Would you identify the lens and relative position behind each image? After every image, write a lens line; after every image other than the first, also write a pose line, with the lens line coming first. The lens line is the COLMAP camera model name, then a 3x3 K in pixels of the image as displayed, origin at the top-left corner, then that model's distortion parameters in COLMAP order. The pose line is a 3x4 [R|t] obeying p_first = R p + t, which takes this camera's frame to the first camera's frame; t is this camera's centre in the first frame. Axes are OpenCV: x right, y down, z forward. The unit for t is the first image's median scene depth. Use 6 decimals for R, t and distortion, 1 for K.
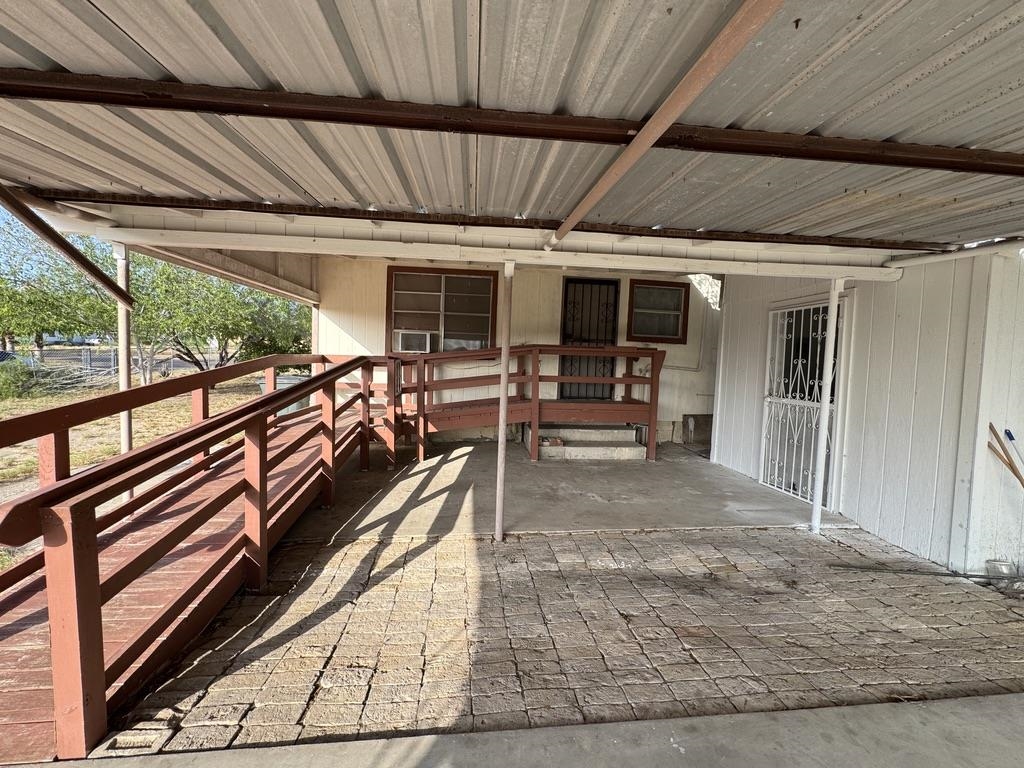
lens RADIAL K [[408.2, 0, 504.6], [0, 408.2, 382.7], [0, 0, 1]] dist [-0.003734, 0.000414]
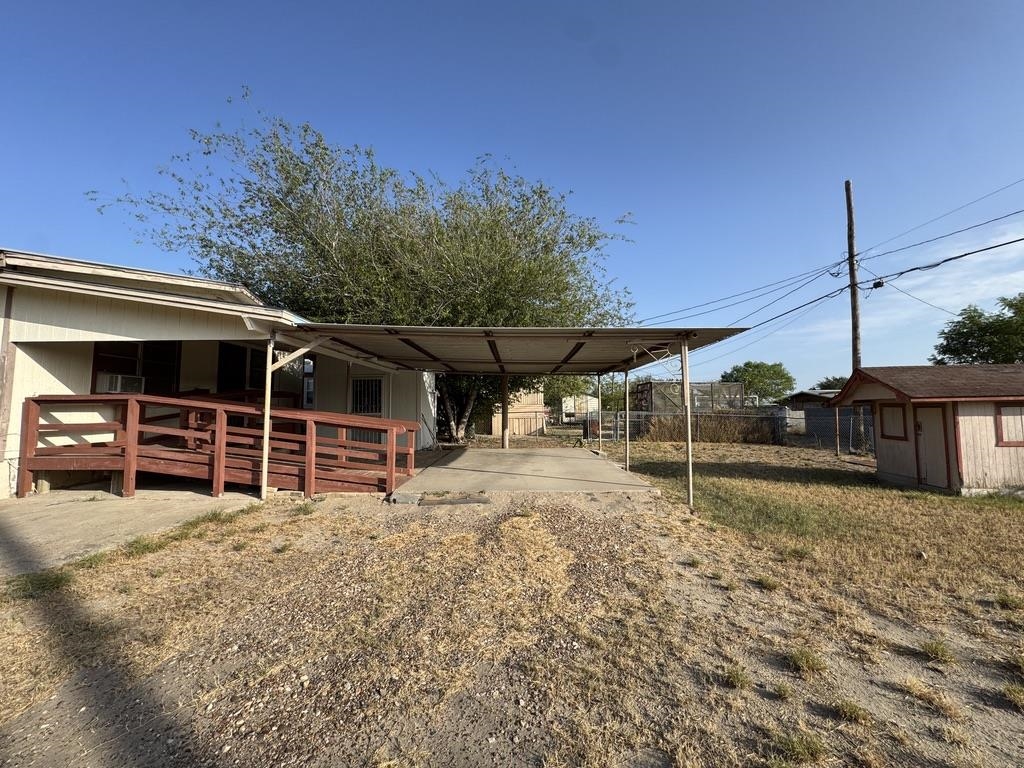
lens RADIAL K [[408.2, 0, 510.9], [0, 408.2, 381.9], [0, 0, 1]] dist [-0.003734, 0.000414]
pose [[0.110009, 0.039337, 0.993152, -1.661062], [0.072834, 0.996211, -0.047525, 0.030774], [-0.991258, 0.077563, 0.106727, -0.213990]]
